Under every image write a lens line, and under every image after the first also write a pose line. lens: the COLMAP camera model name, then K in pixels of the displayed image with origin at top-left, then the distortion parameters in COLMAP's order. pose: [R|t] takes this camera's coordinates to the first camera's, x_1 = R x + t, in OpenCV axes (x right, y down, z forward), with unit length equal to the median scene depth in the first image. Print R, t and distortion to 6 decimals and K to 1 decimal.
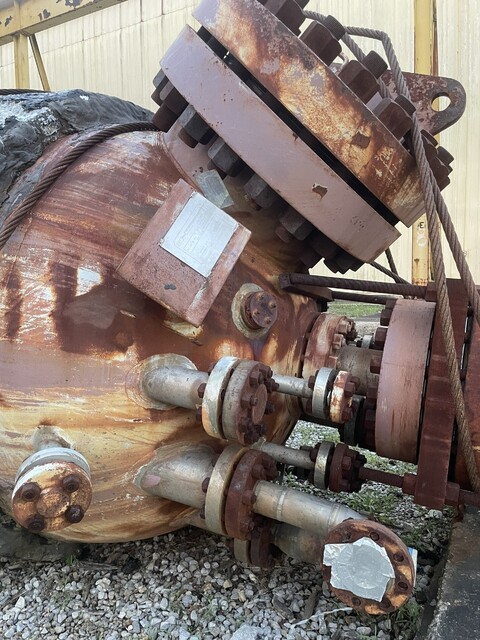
lens RADIAL K [[489.3, 0, 237.7], [0, 489.3, 316.7], [0, 0, 1]] dist [0.045732, -0.029145]
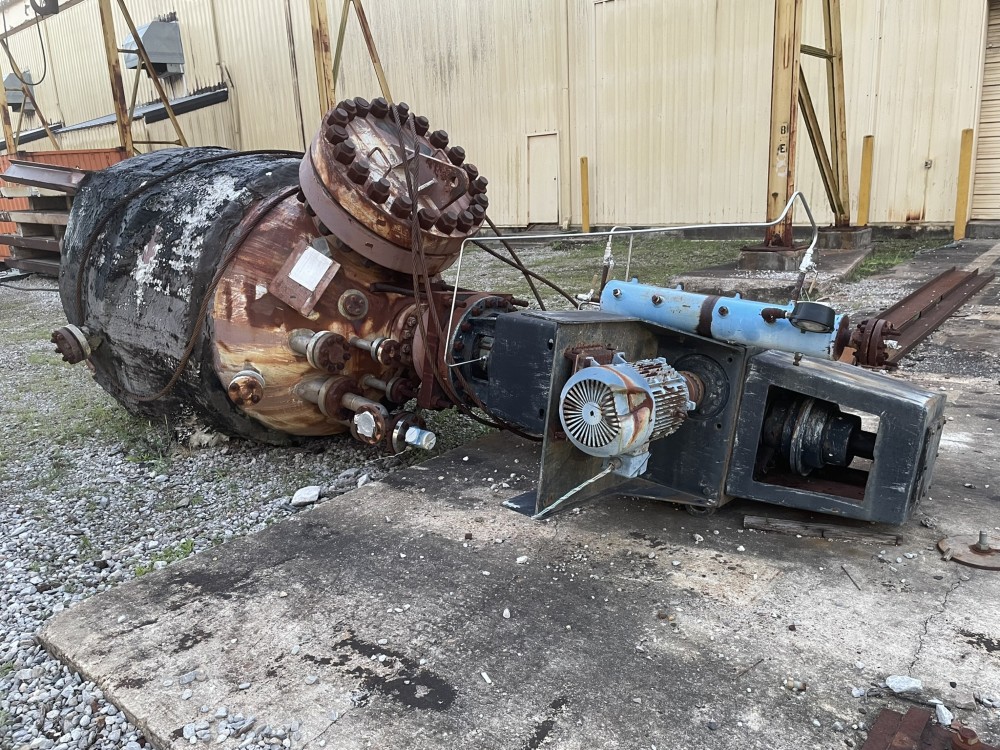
lens RADIAL K [[764.6, 0, 505.0], [0, 764.6, 379.9], [0, 0, 1]] dist [0.045732, -0.029145]
pose [[0.974345, 0.034966, -0.222329, 1.378651], [0.004768, 0.984429, 0.175720, -0.264402], [0.225011, -0.172272, 0.959006, -1.855322]]
